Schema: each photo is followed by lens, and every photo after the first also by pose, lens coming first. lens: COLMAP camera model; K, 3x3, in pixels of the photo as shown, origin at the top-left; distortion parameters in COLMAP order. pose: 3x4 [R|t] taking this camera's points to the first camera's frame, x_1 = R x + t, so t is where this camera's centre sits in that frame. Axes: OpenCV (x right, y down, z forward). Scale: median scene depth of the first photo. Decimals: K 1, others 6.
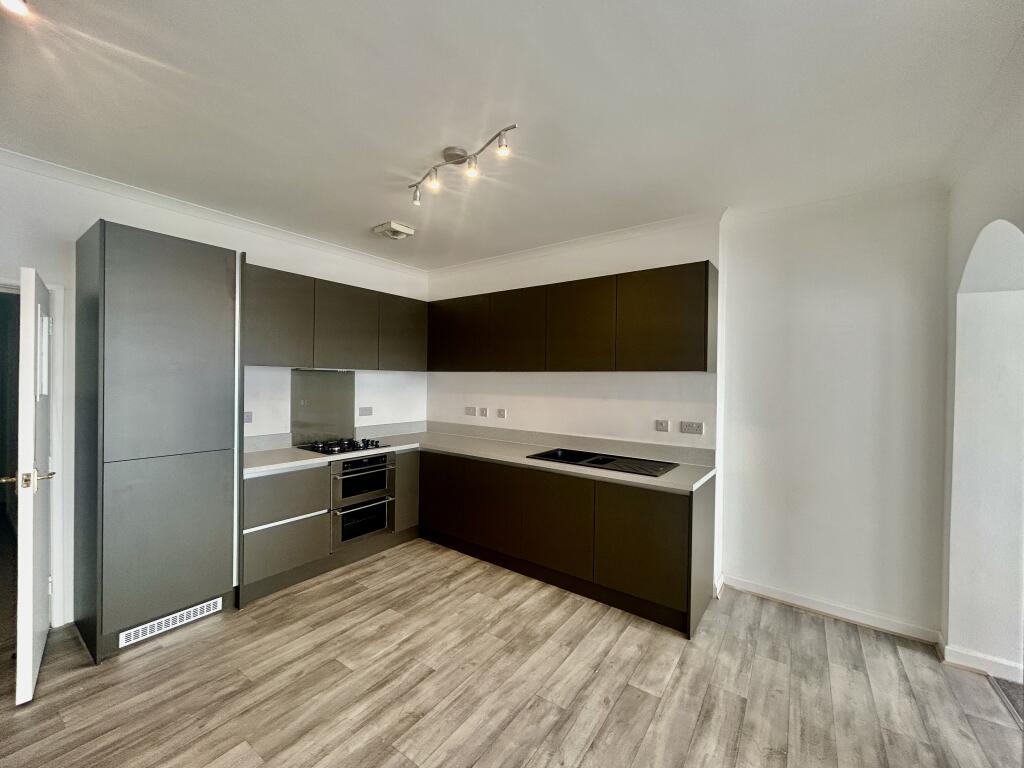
lens RADIAL K [[411.4, 0, 512.0], [0, 411.4, 384.0], [0, 0, 1]] dist [0.000269, 0.000261]
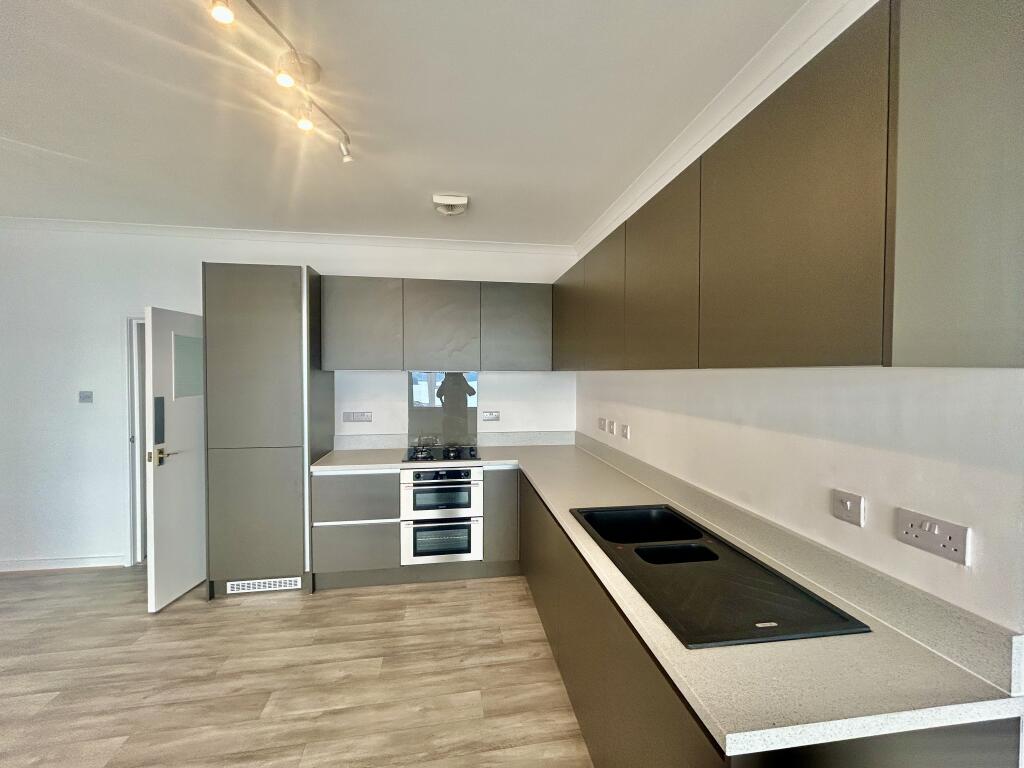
lens RADIAL K [[410.4, 0, 512.0], [0, 410.4, 384.0], [0, 0, 1]] dist [-0.018329, 0.005327]
pose [[0.717768, 0.005667, -0.696259, 0.441601], [0.000724, 0.999960, 0.008886, -0.017797], [0.696282, -0.006882, 0.717735, 0.560010]]
